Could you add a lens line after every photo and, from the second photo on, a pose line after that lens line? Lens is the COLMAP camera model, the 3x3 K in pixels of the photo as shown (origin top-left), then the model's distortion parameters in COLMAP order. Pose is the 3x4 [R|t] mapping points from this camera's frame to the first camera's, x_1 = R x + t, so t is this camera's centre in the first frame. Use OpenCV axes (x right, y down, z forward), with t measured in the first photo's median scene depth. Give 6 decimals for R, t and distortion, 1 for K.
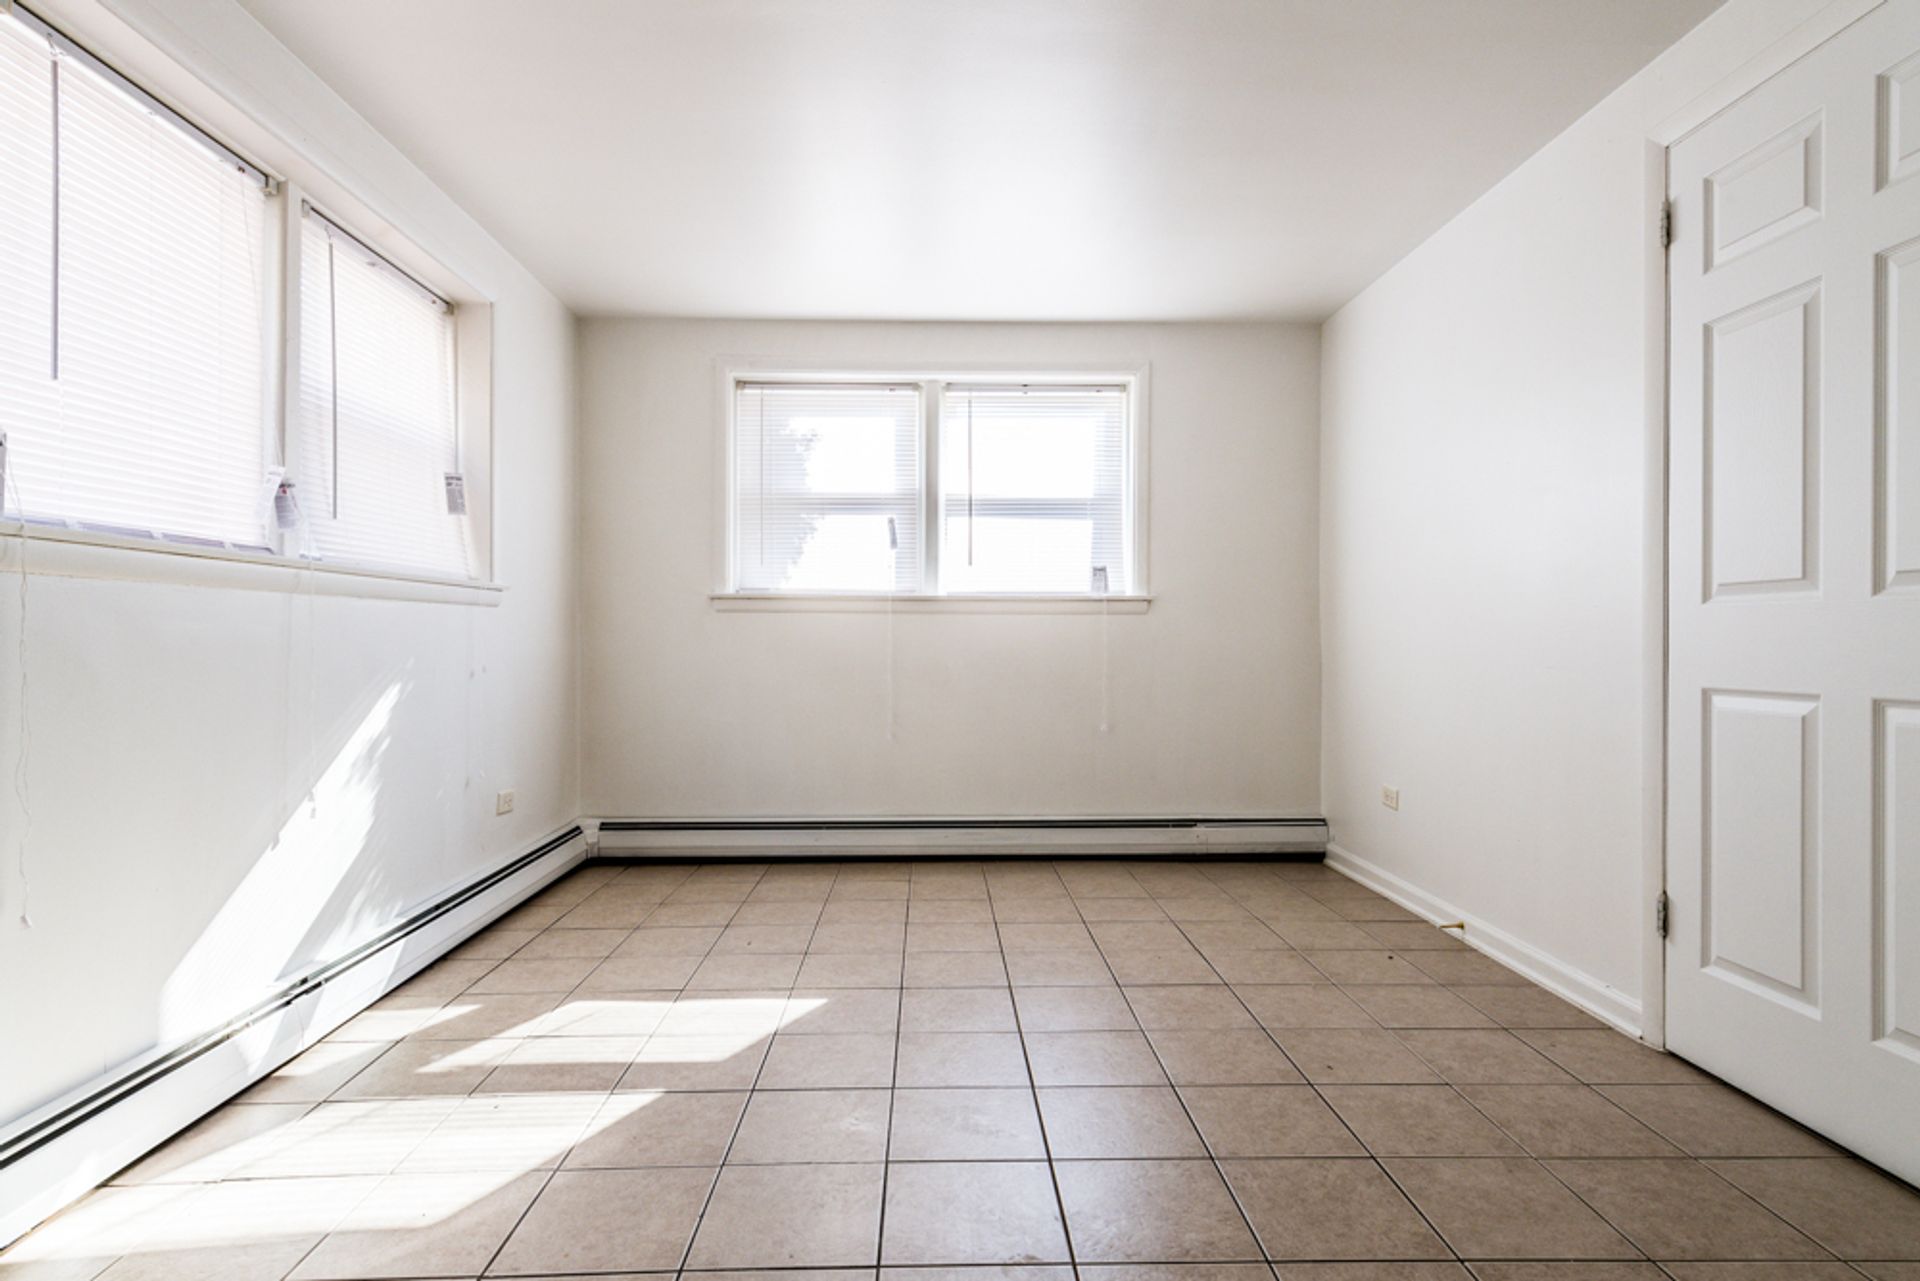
lens RADIAL K [[1018.5, 0, 967.9], [0, 1018.5, 641.0], [0, 0, 1]] dist [0.018316, -0.009172]
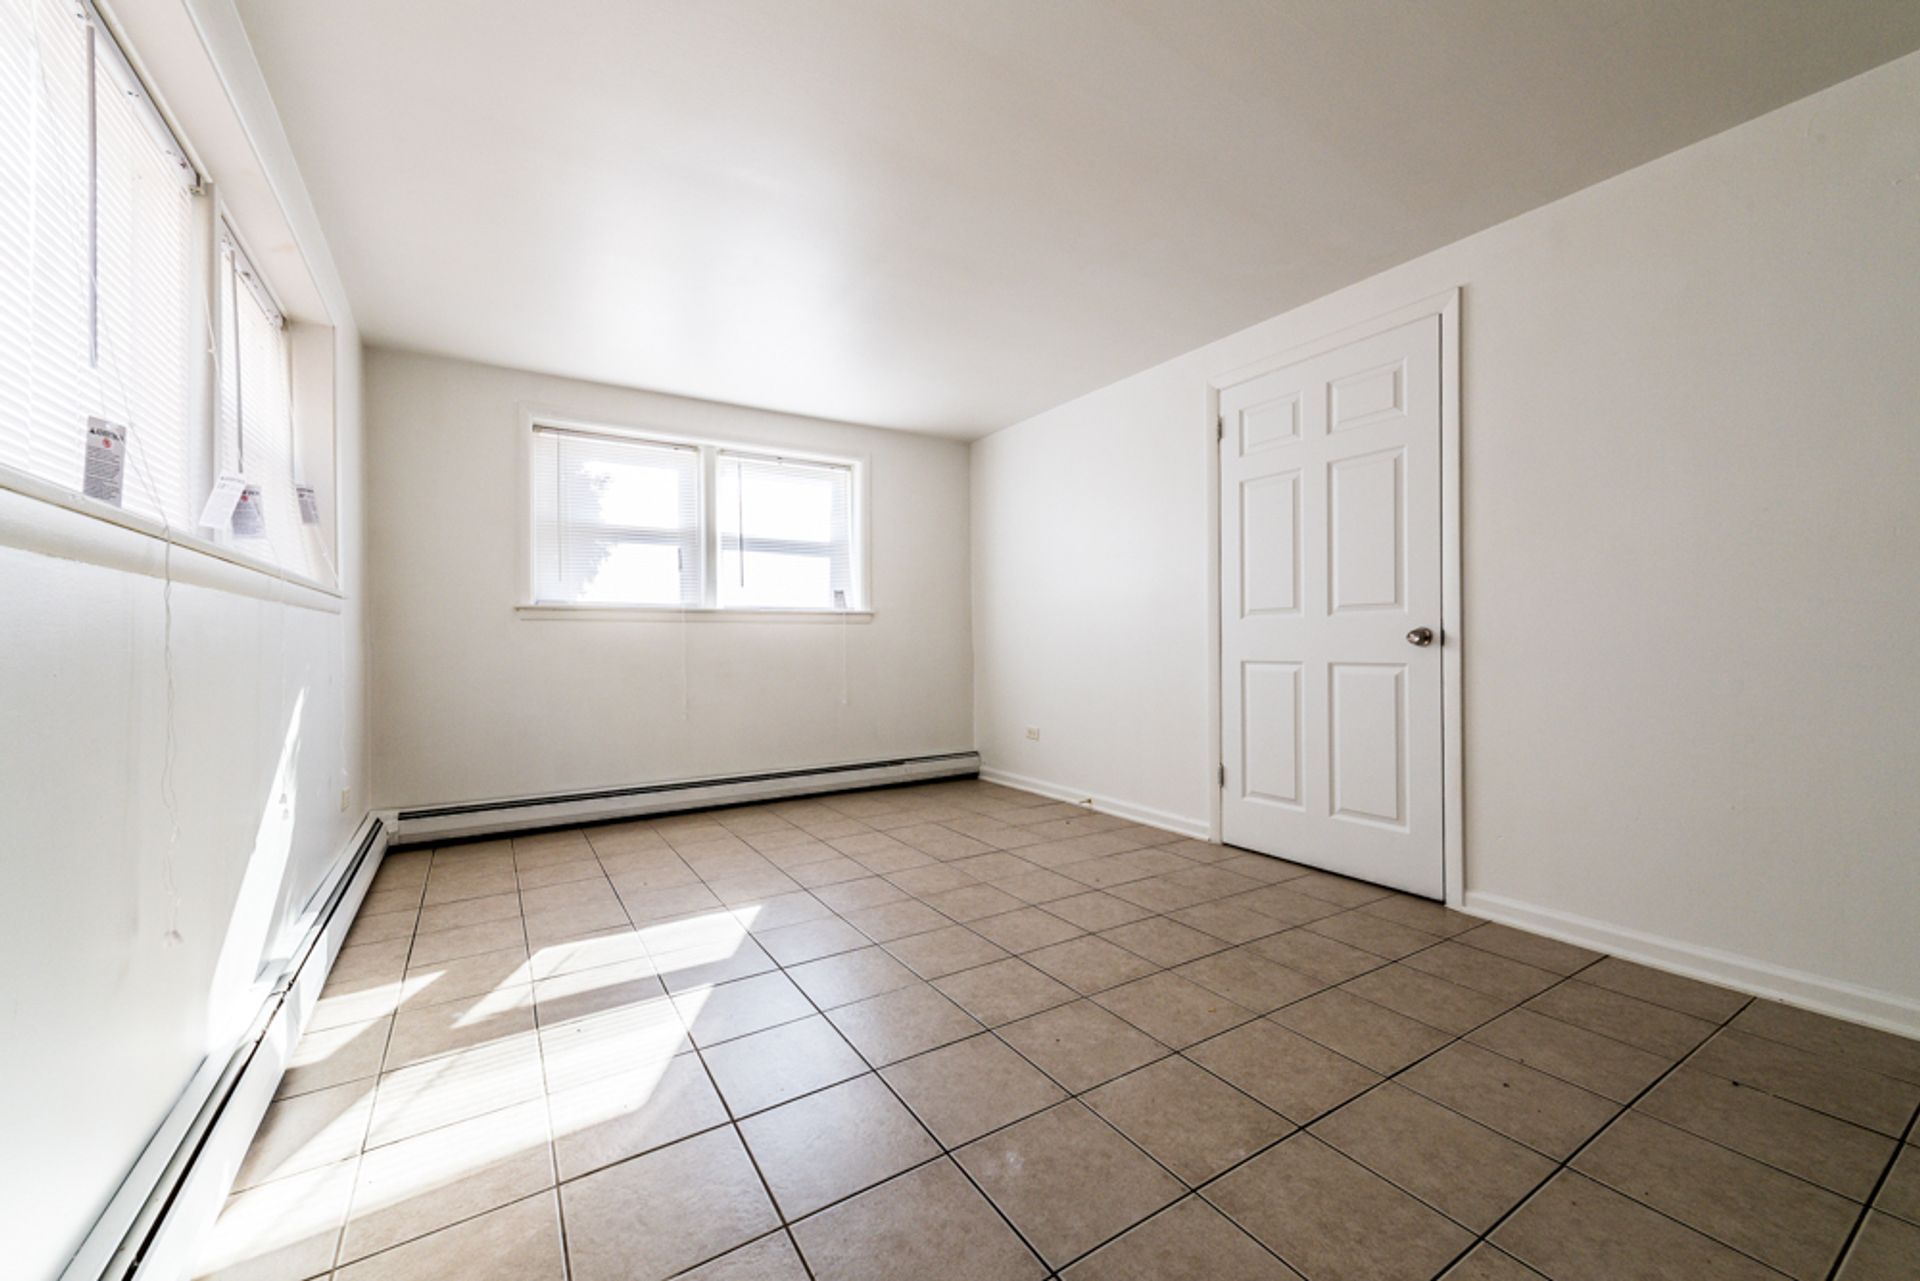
lens RADIAL K [[749.9, 0, 951.2], [0, 749.9, 645.3], [0, 0, 1]] dist [0.014632, -0.004271]
pose [[0.861083, -0.011372, 0.508337, -0.411953], [0.010260, 0.999935, 0.004991, 0.001200], [-0.508361, 0.000918, 0.861144, 0.006999]]
